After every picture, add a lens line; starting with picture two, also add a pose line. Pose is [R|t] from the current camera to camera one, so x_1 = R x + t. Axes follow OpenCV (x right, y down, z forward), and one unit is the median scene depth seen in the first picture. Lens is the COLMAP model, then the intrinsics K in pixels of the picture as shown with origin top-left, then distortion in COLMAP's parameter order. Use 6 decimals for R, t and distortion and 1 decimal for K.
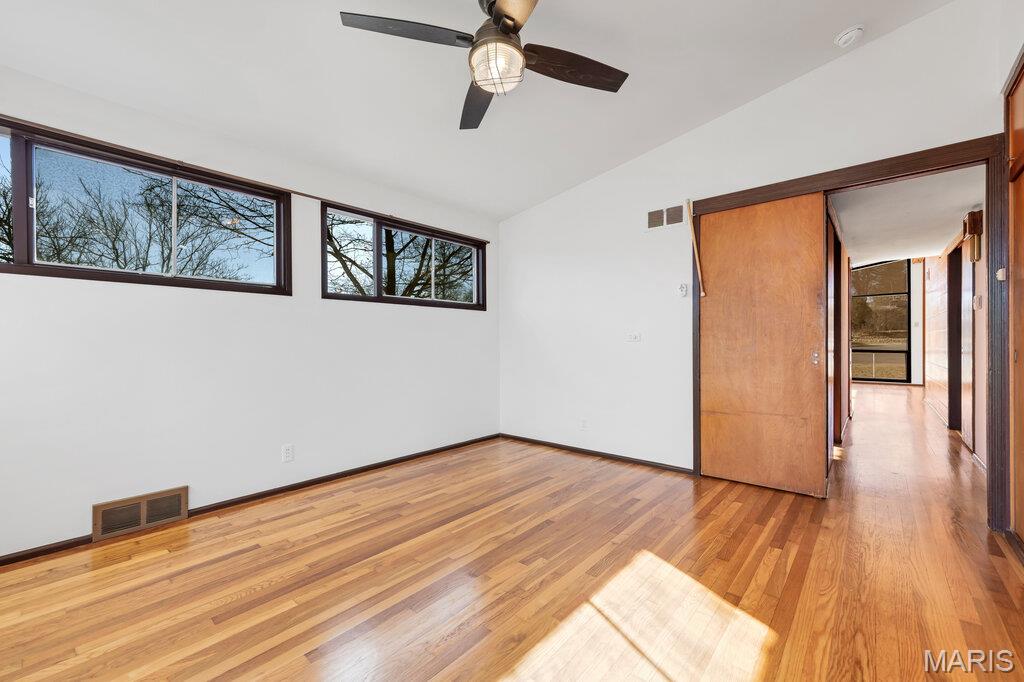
lens RADIAL K [[415.6, 0, 510.1], [0, 415.6, 343.7], [0, 0, 1]] dist [0.008101, -0.000860]
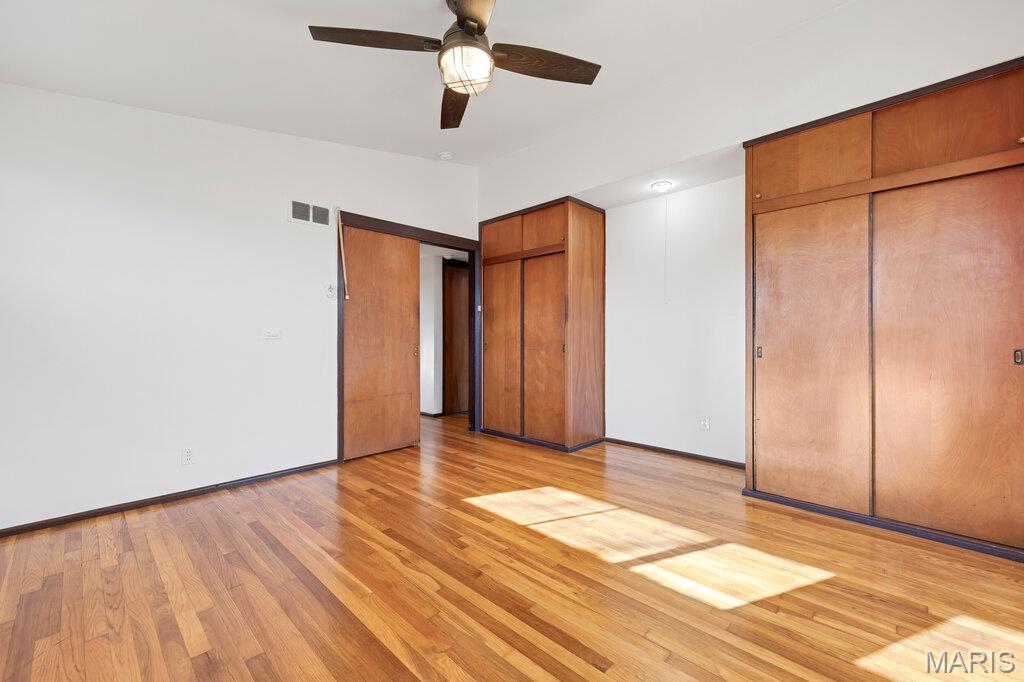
lens RADIAL K [[415.6, 0, 512.7], [0, 415.6, 339.5], [0, 0, 1]] dist [0.008101, -0.000860]
pose [[0.052797, 0.004788, 0.998594, -0.711269], [0.006273, 0.999967, -0.005126, 0.003417], [-0.998586, 0.006535, 0.052766, 0.570612]]
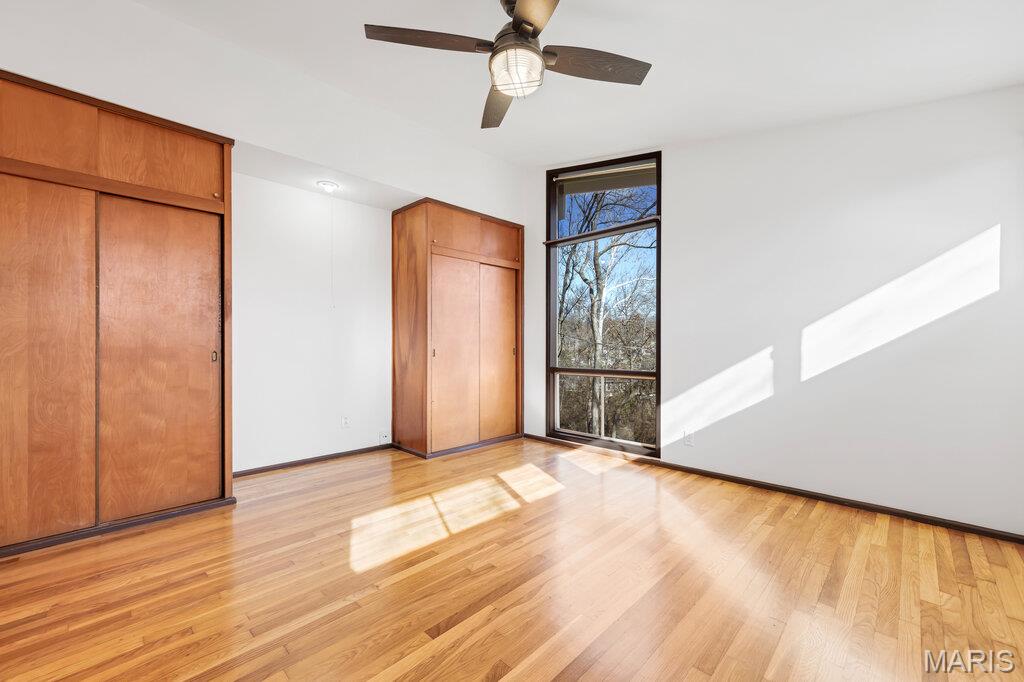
lens RADIAL K [[415.6, 0, 512.7], [0, 415.6, 346.0], [0, 0, 1]] dist [0.008101, -0.000860]
pose [[-0.998560, 0.002699, 0.053587, -0.049236], [0.003196, 0.999953, 0.009195, -0.003760], [-0.053559, 0.009353, -0.998521, 1.381388]]
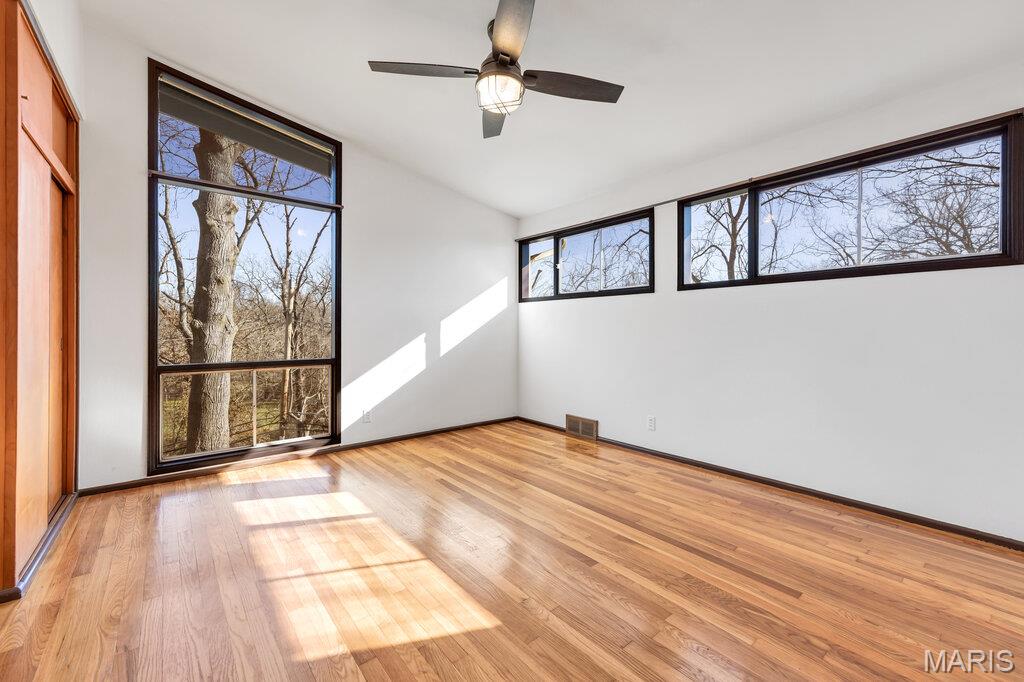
lens RADIAL K [[415.6, 0, 515.9], [0, 415.6, 333.2], [0, 0, 1]] dist [0.008101, -0.000860]
pose [[-0.154153, 0.007063, -0.988022, 0.756559], [-0.007770, 0.999935, 0.008361, -0.005201], [0.988016, 0.008966, -0.154088, 0.837866]]
